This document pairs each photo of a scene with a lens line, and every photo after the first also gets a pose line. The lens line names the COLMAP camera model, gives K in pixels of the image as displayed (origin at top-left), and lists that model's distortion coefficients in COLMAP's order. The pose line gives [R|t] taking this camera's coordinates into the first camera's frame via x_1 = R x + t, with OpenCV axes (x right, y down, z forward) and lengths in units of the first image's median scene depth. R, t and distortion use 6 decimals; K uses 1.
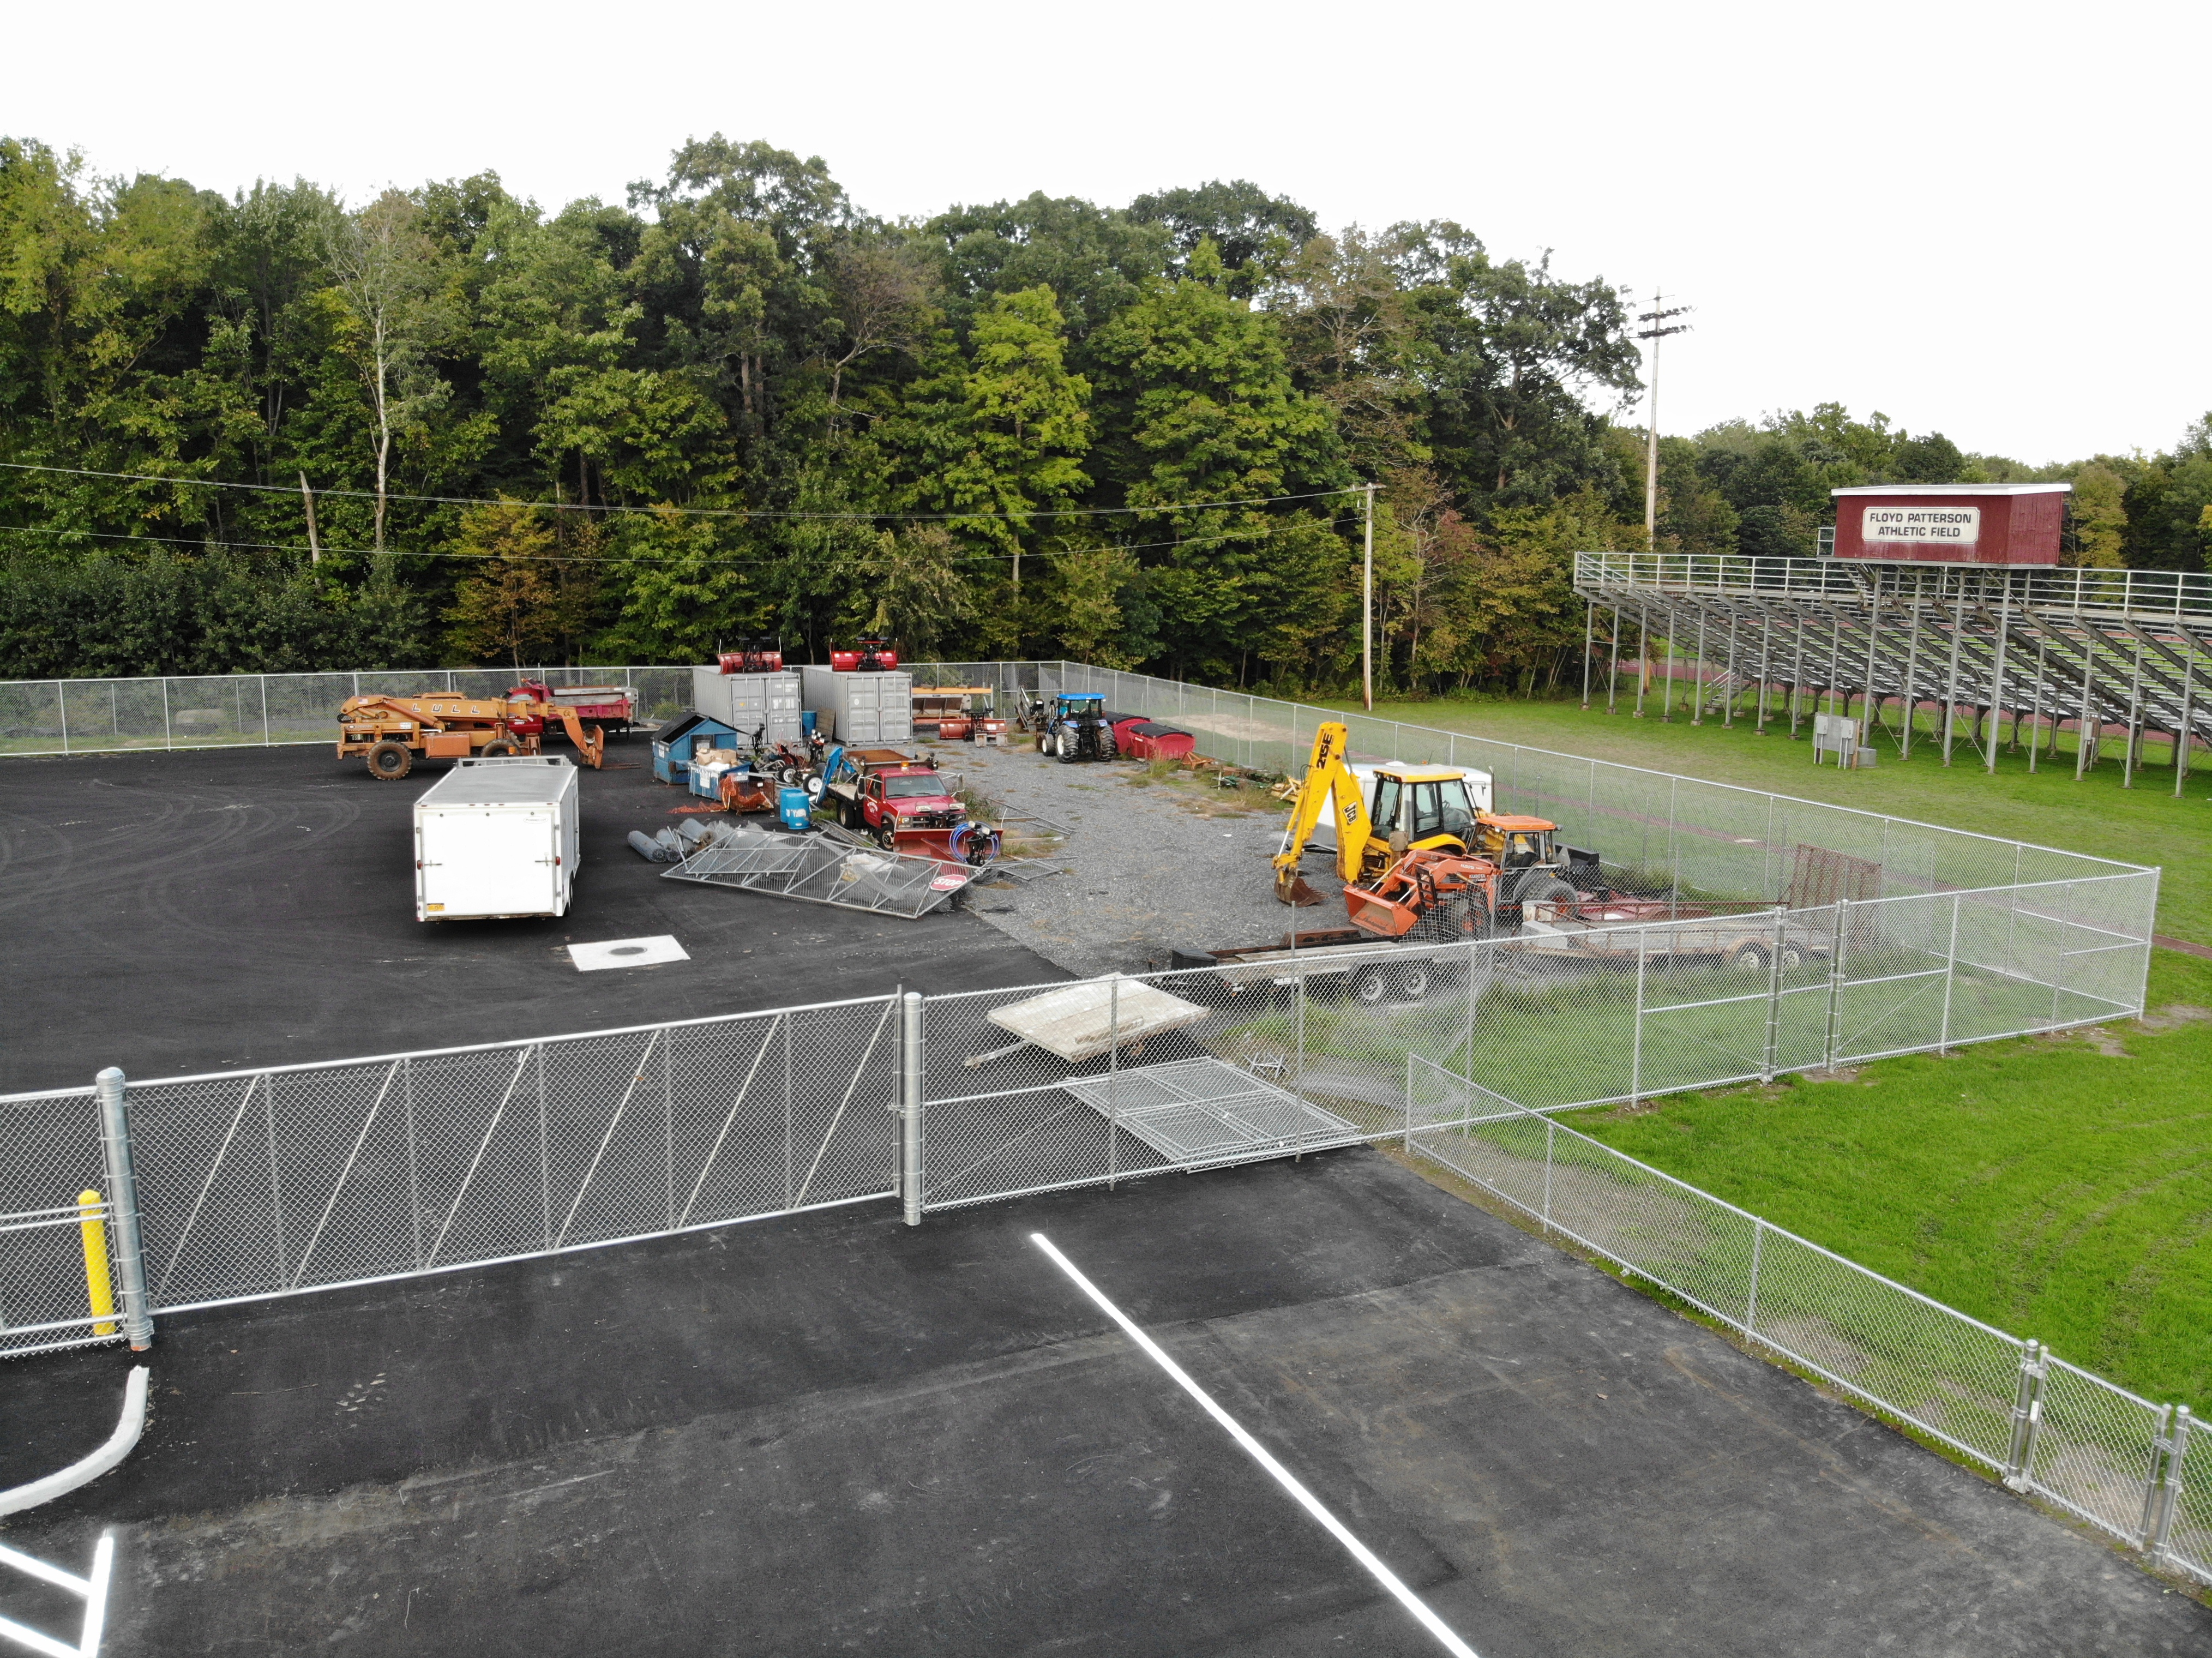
lens RADIAL K [[1625.8, 0, 1096.2], [0, 1625.8, 811.1], [0, 0, 1]] dist [0.142866, -0.353409]
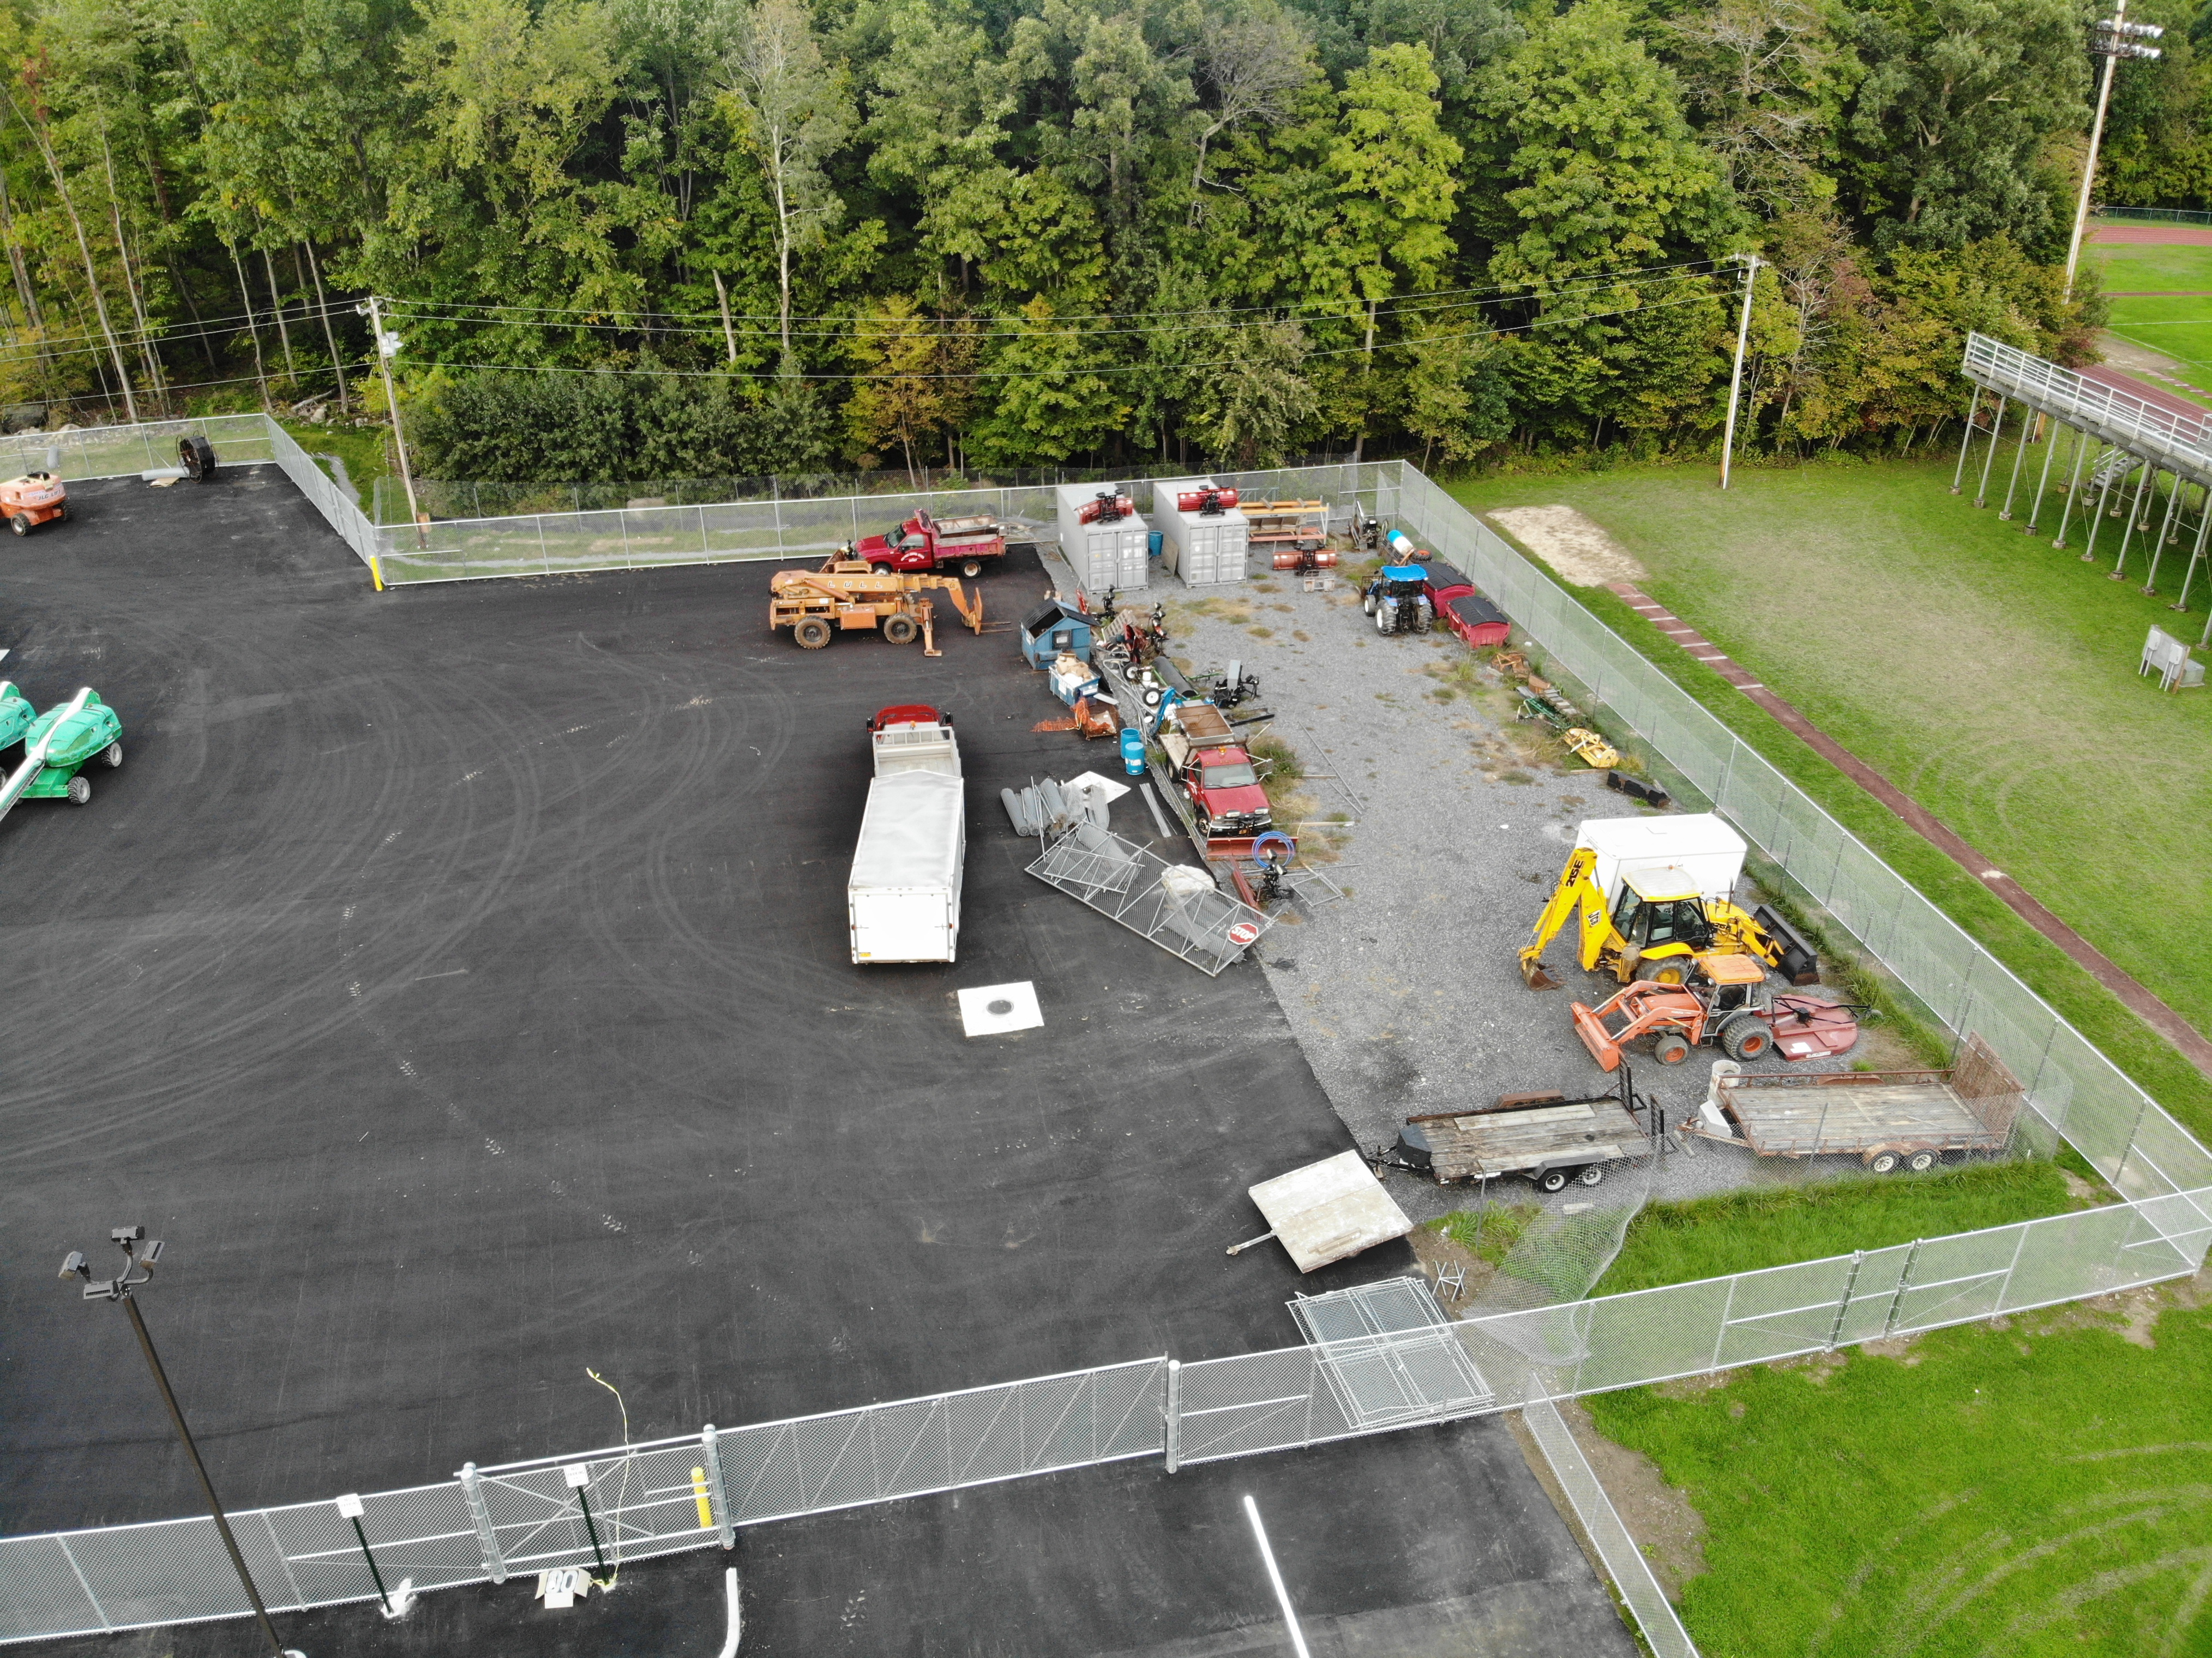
lens RADIAL K [[1625.8, 0, 1096.2], [0, 1625.8, 811.1], [0, 0, 1]] dist [0.142866, -0.353409]
pose [[0.975112, 0.092371, -0.201555, 0.020188], [-0.023424, 0.946913, 0.320635, -0.221067], [0.220473, -0.307934, 0.925510, -0.073546]]
